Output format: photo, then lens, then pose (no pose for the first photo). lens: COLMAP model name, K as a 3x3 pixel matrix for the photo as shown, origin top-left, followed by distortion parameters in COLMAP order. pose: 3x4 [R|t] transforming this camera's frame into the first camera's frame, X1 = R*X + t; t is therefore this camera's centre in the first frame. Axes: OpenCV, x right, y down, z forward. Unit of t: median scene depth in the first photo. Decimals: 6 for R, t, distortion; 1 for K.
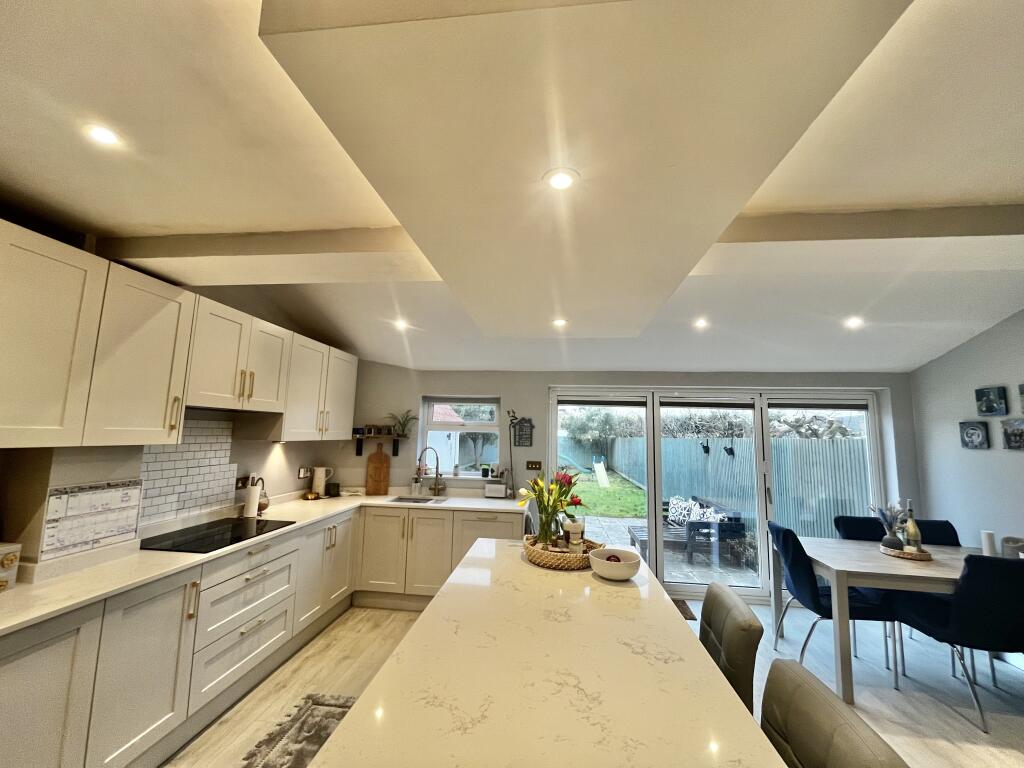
lens RADIAL K [[415.6, 0, 510.2], [0, 415.6, 383.5], [0, 0, 1]] dist [-0.001948, -0.000307]
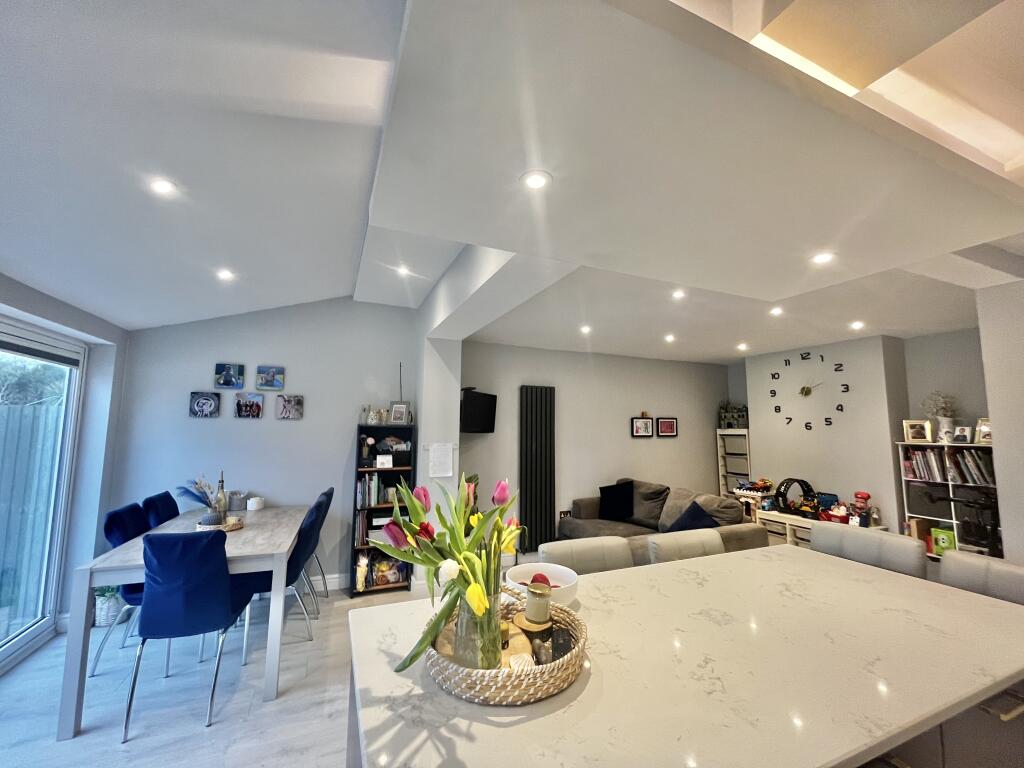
lens RADIAL K [[415.6, 0, 510.5], [0, 415.6, 382.7], [0, 0, 1]] dist [-0.001948, -0.000307]
pose [[-0.498481, 0.060348, 0.864798, -0.167344], [-0.127841, 0.981550, -0.142185, 0.099419], [-0.857423, -0.181433, -0.481569, 0.703014]]
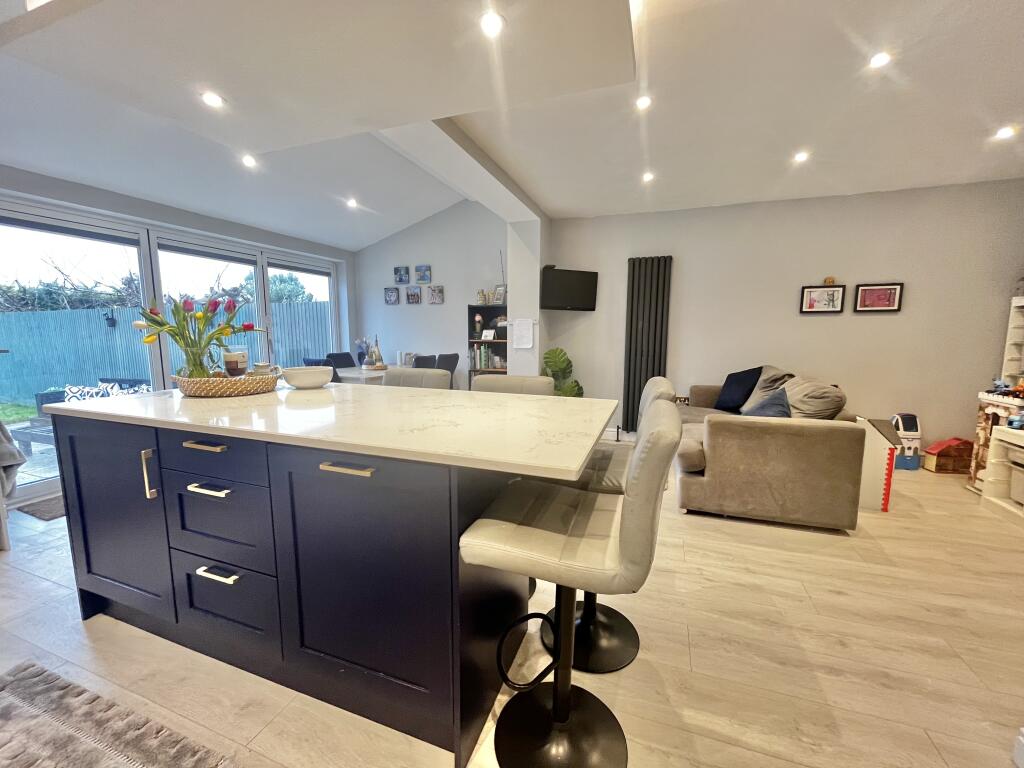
lens RADIAL K [[415.6, 0, 509.4], [0, 415.6, 385.3], [0, 0, 1]] dist [-0.001948, -0.000307]
pose [[0.234331, -0.151266, 0.960316, -0.327966], [-0.114238, 0.976692, 0.181722, 0.097176], [-0.965421, -0.152288, 0.211589, 0.126231]]
